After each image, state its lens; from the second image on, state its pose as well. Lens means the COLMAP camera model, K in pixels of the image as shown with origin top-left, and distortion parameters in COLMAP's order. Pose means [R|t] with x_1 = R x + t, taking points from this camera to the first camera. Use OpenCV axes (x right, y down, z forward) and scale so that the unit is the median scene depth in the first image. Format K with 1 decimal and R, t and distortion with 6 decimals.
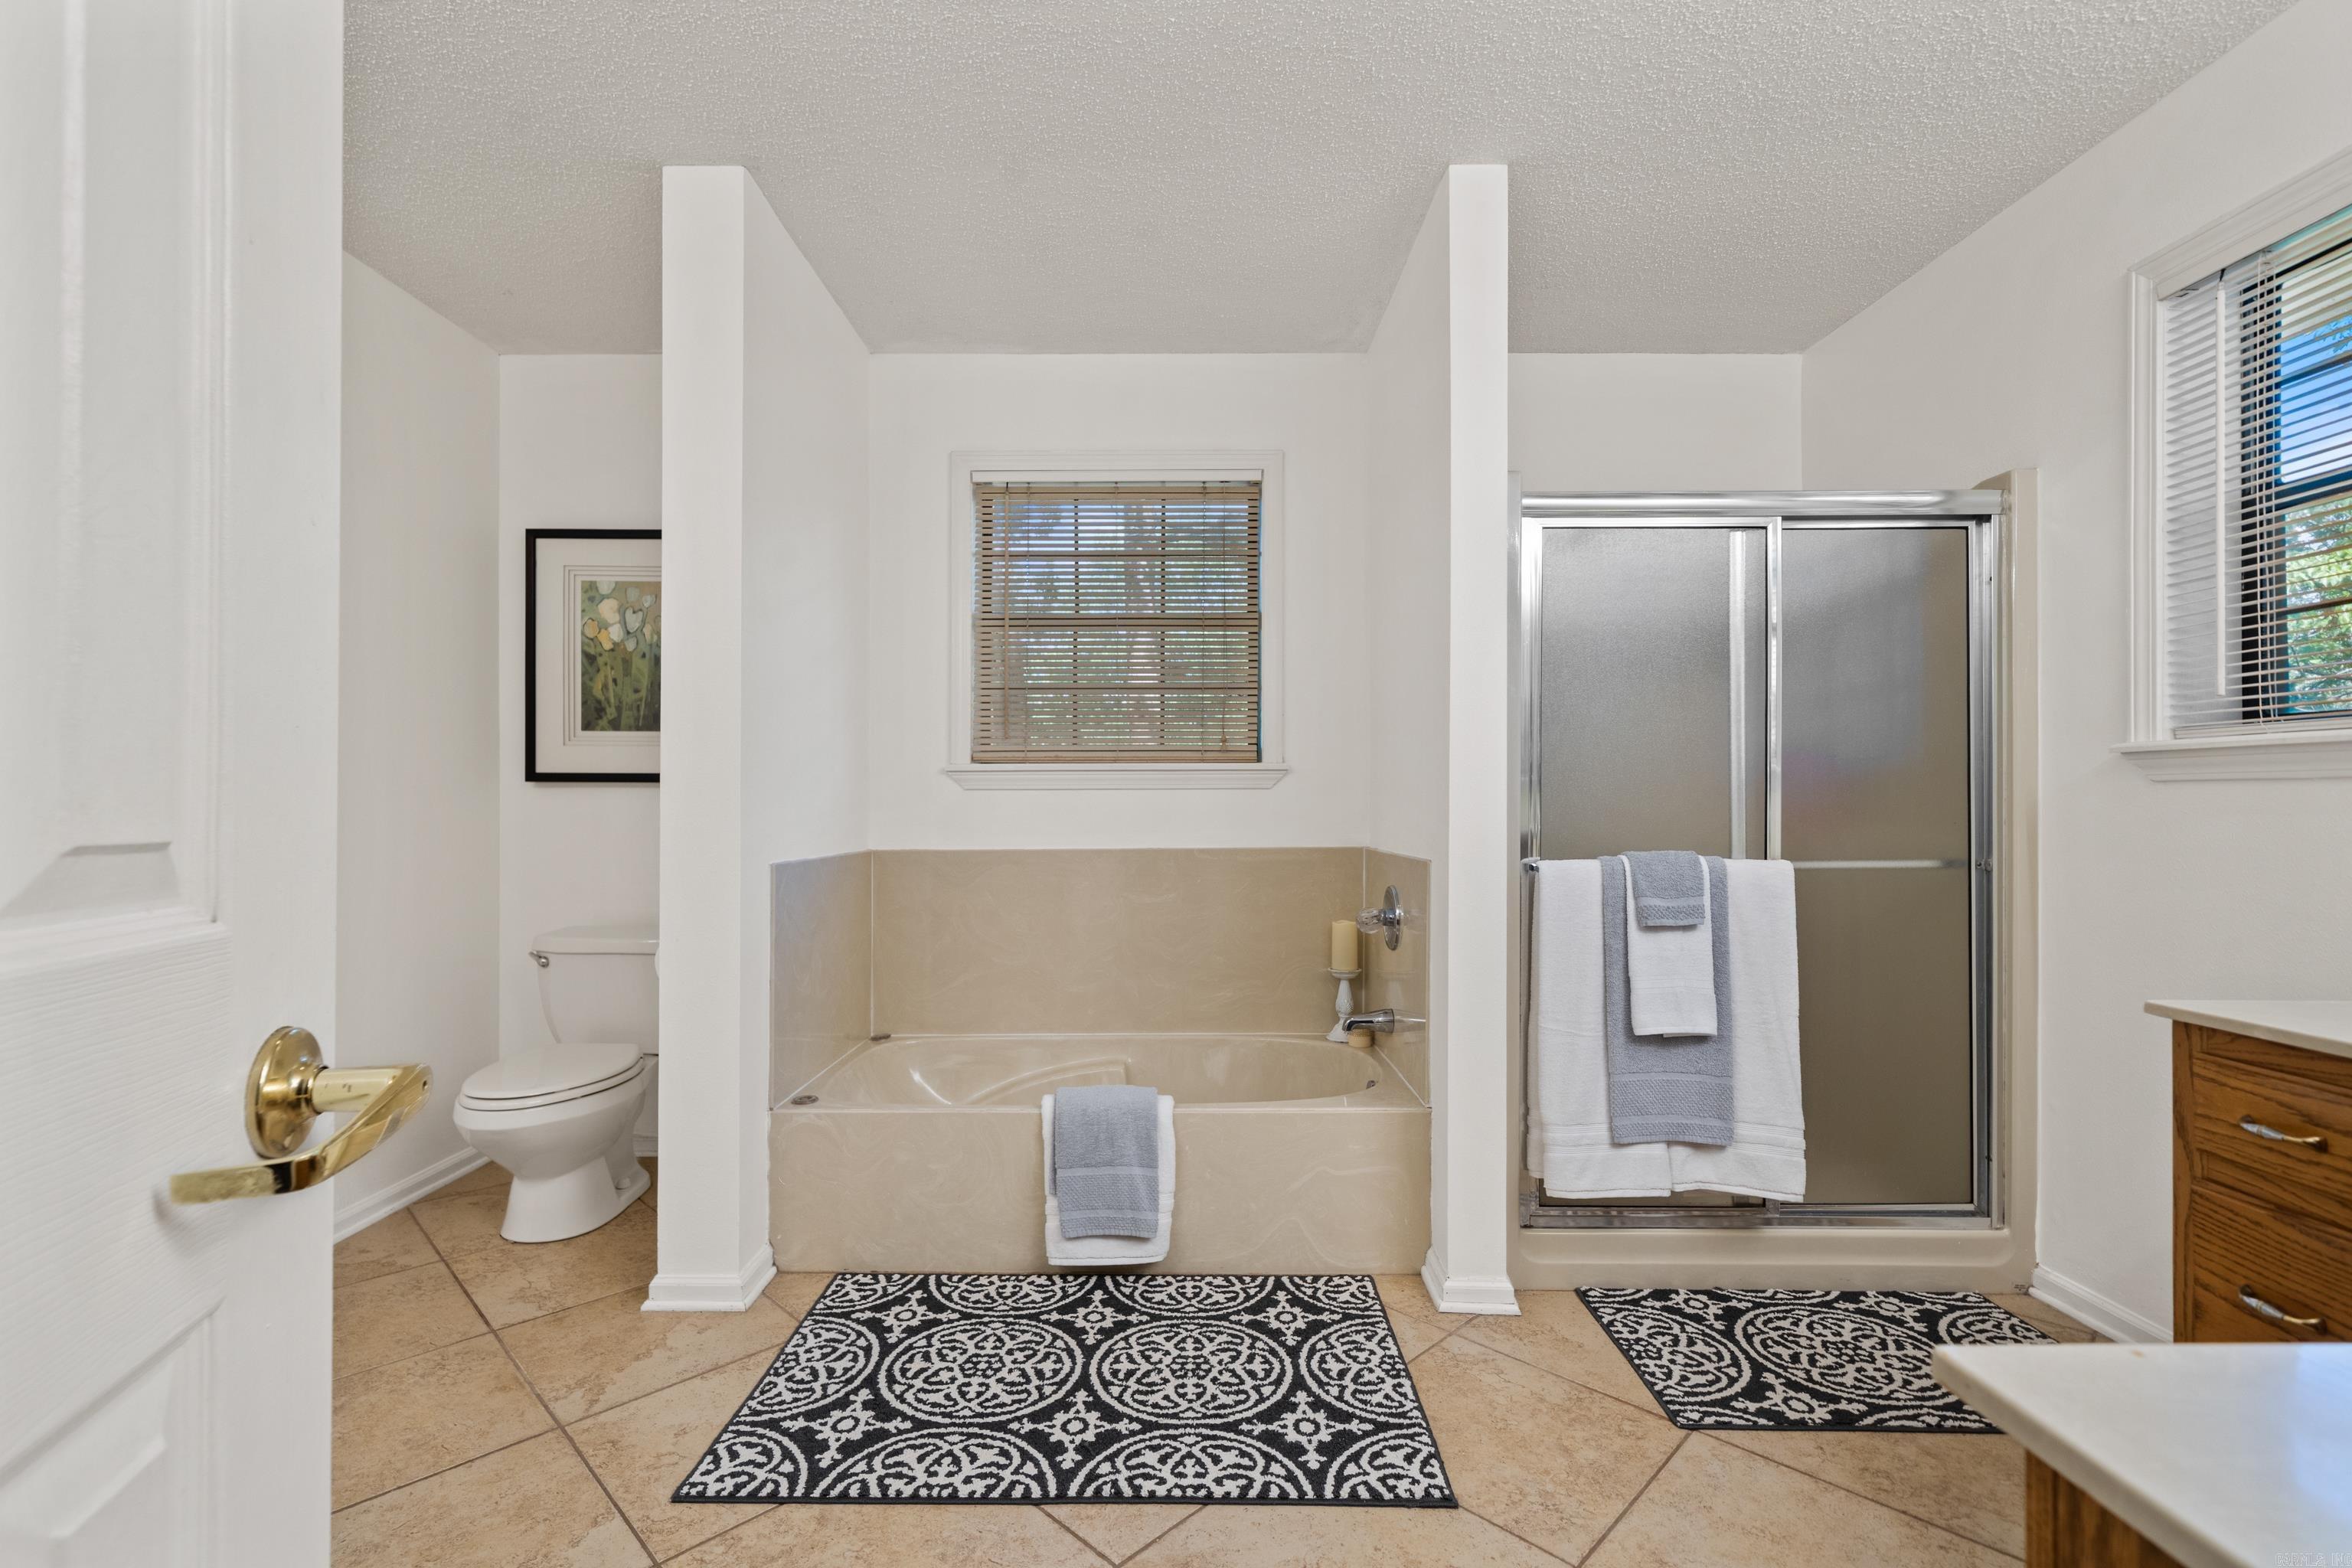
lens RADIAL K [[1021.8, 0, 1174.2], [0, 1021.8, 793.1], [0, 0, 1]] dist [-0.000744, 0.000052]
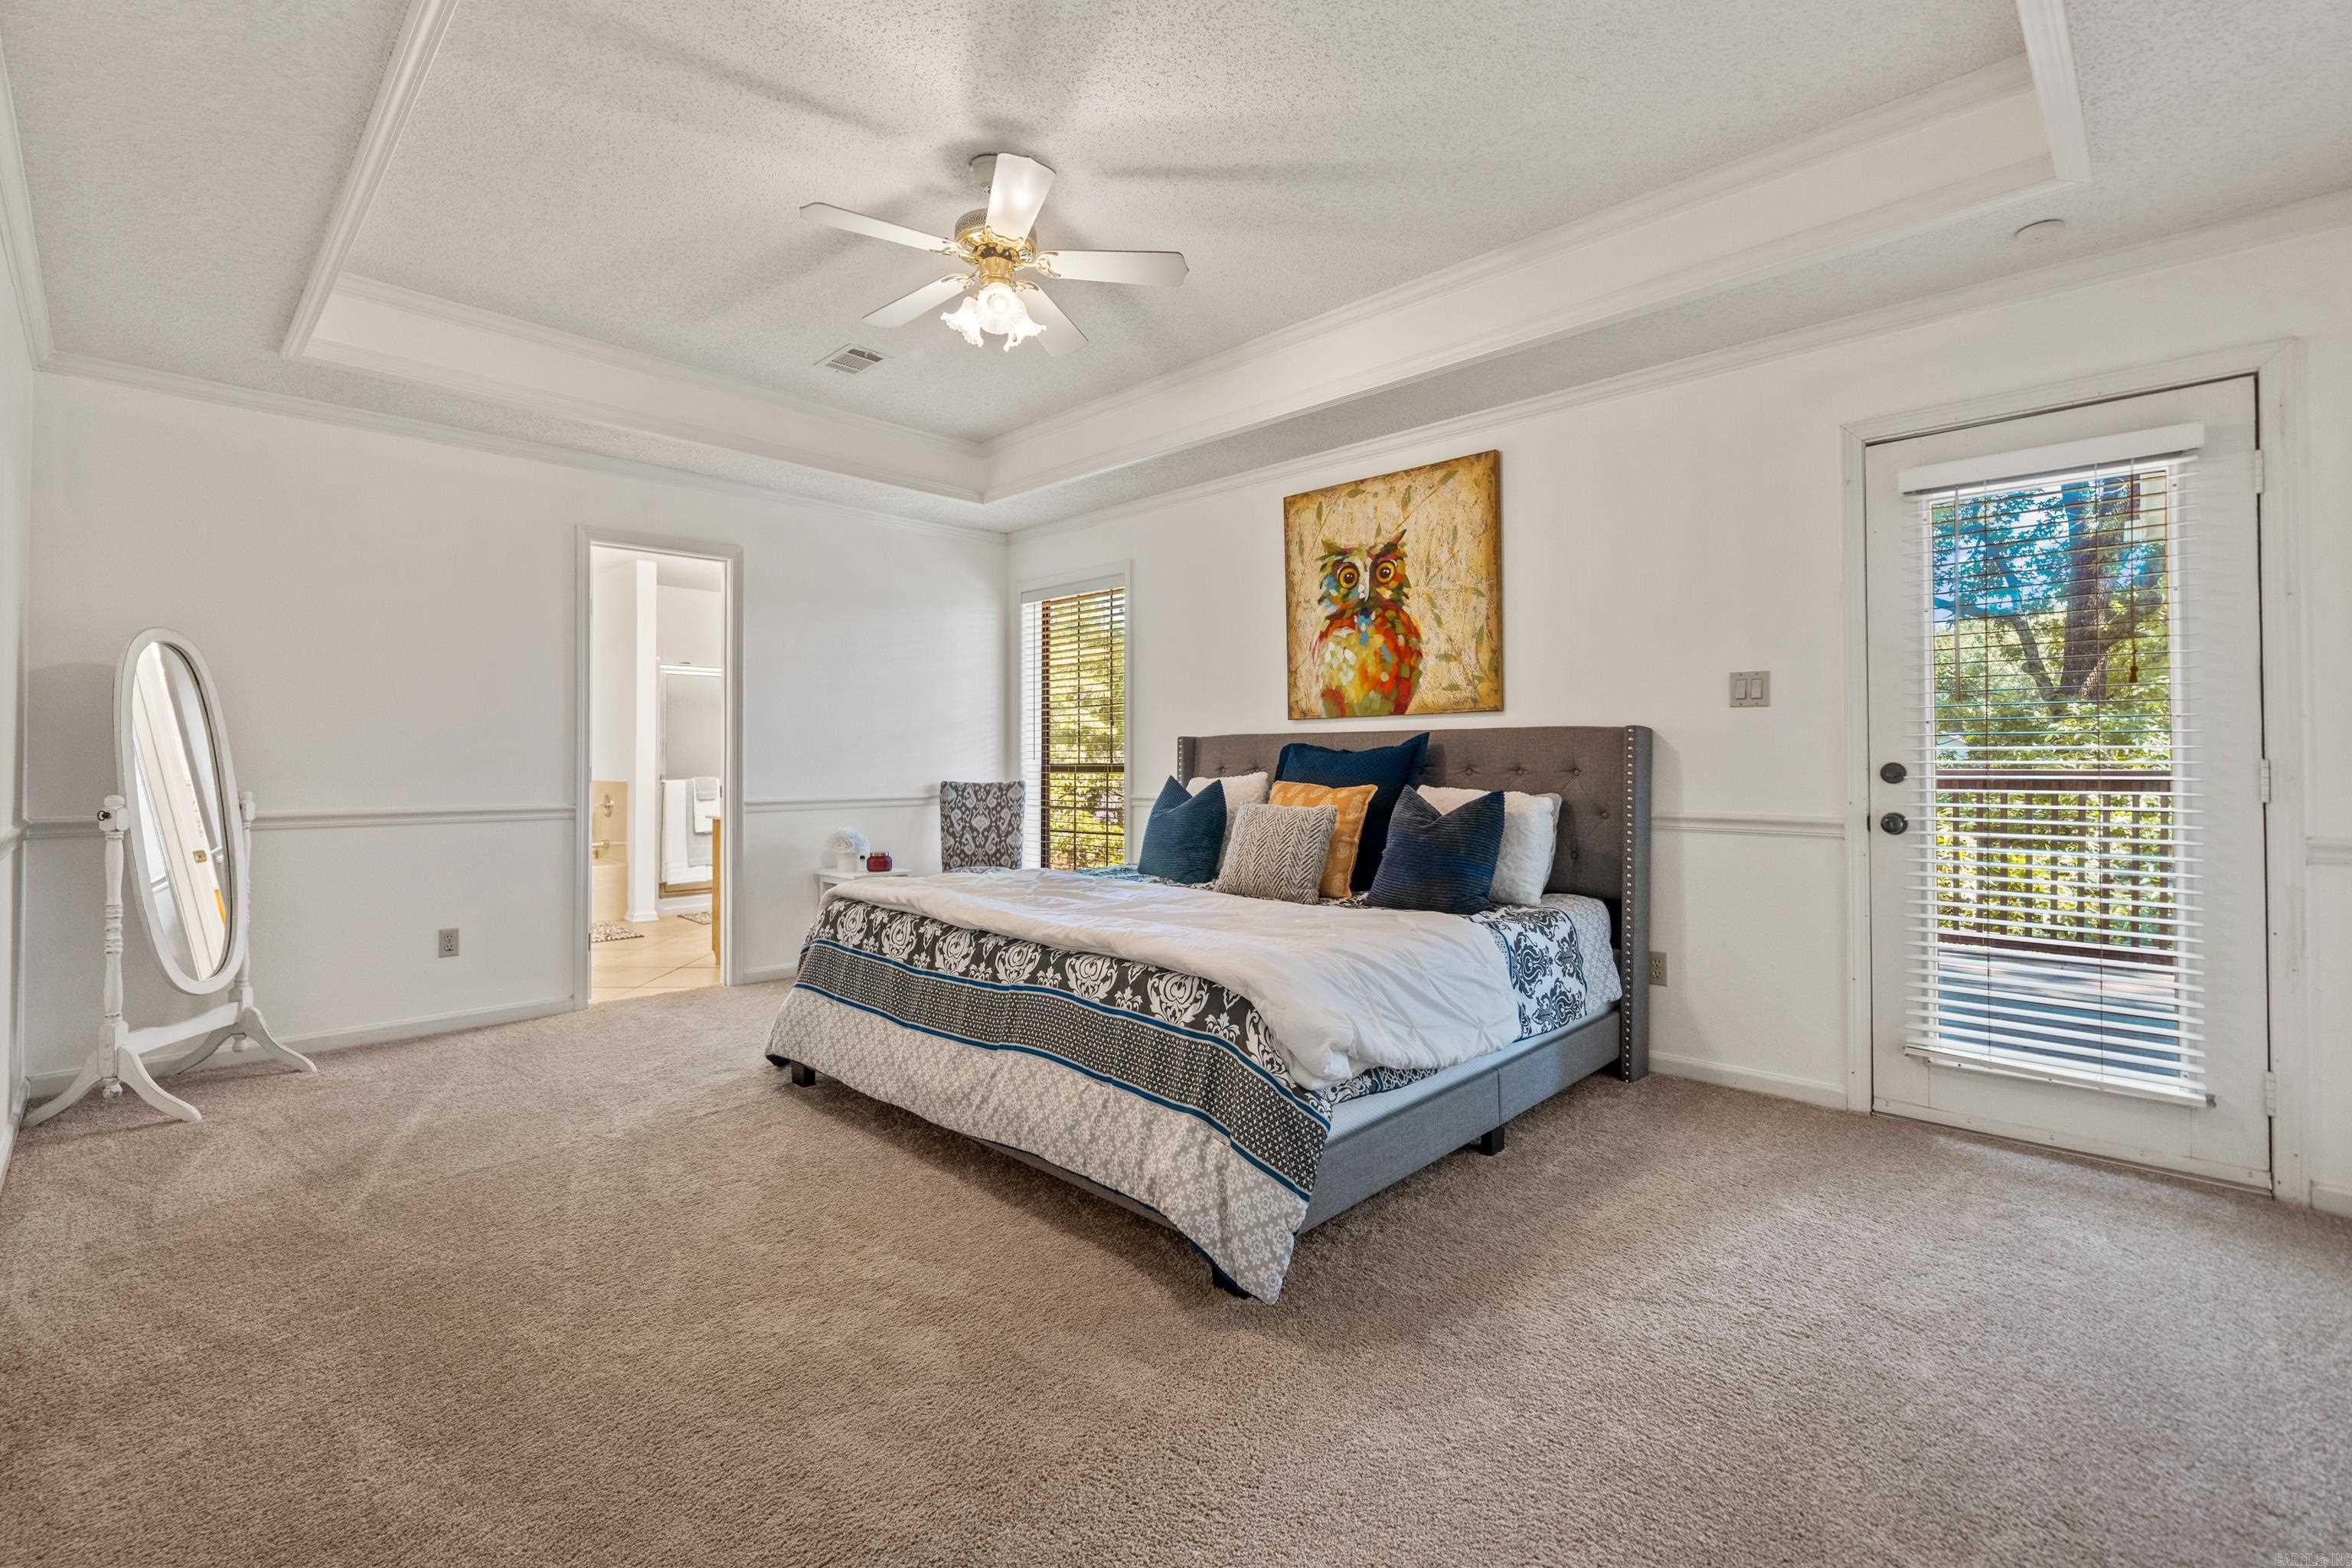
lens RADIAL K [[1021.8, 0, 1176.6], [0, 1021.8, 768.3], [0, 0, 1]] dist [-0.000744, 0.000052]
pose [[0.699916, -0.000910, 0.714225, -0.793718], [-0.007178, 0.999940, 0.008307, -0.009460], [-0.714189, -0.010941, 0.699867, -2.340463]]
